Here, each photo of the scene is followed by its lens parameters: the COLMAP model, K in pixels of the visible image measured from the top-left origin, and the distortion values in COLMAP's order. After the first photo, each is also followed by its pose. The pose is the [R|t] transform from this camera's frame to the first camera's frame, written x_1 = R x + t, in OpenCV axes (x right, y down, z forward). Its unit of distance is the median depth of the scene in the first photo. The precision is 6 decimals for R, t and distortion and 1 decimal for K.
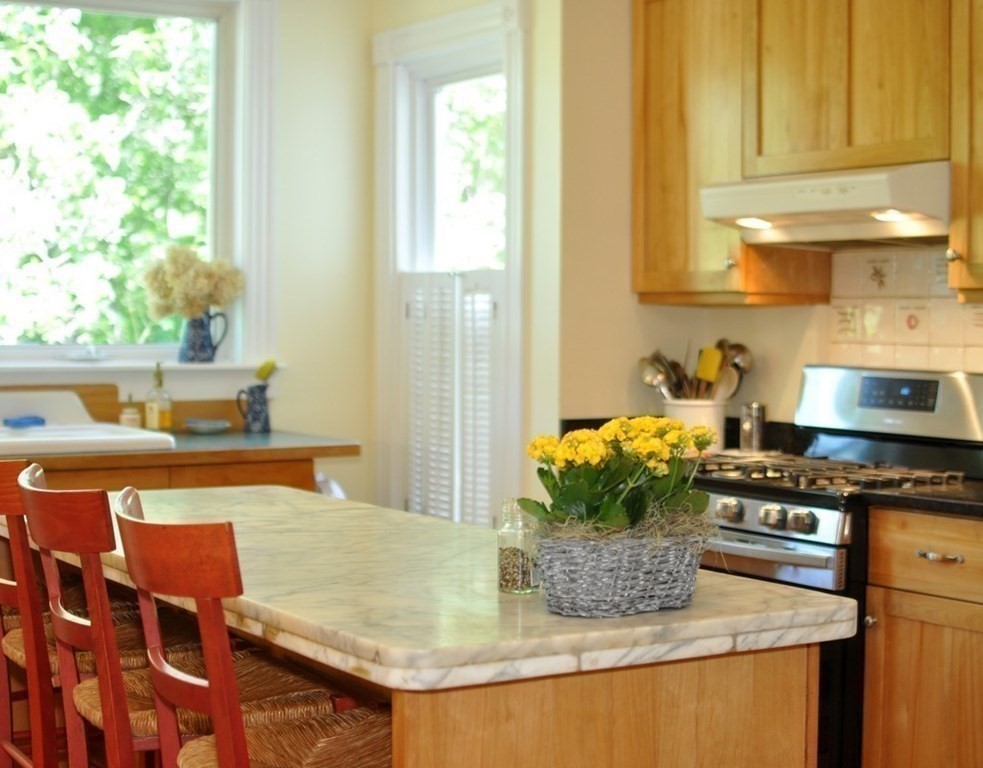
lens RADIAL K [[1777.5, 0, 428.6], [0, 1777.5, 387.6], [0, 0, 1]] dist [-0.265001, -0.019191]
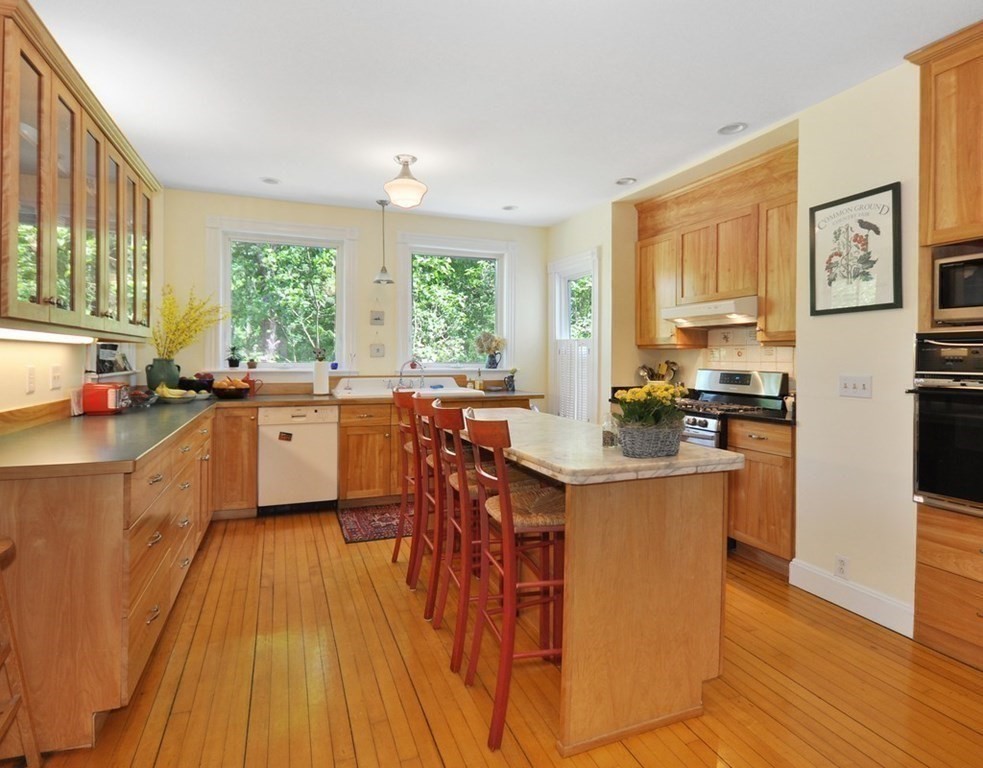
lens RADIAL K [[527.0, 0, 491.5], [0, 527.0, 384.0], [0, 0, 1]] dist [-0.002502, -0.000445]
pose [[0.991968, 0.007847, -0.126249, -0.018002], [-0.006710, 0.999933, 0.009427, 0.007009], [0.126314, -0.008504, 0.991954, 0.103663]]
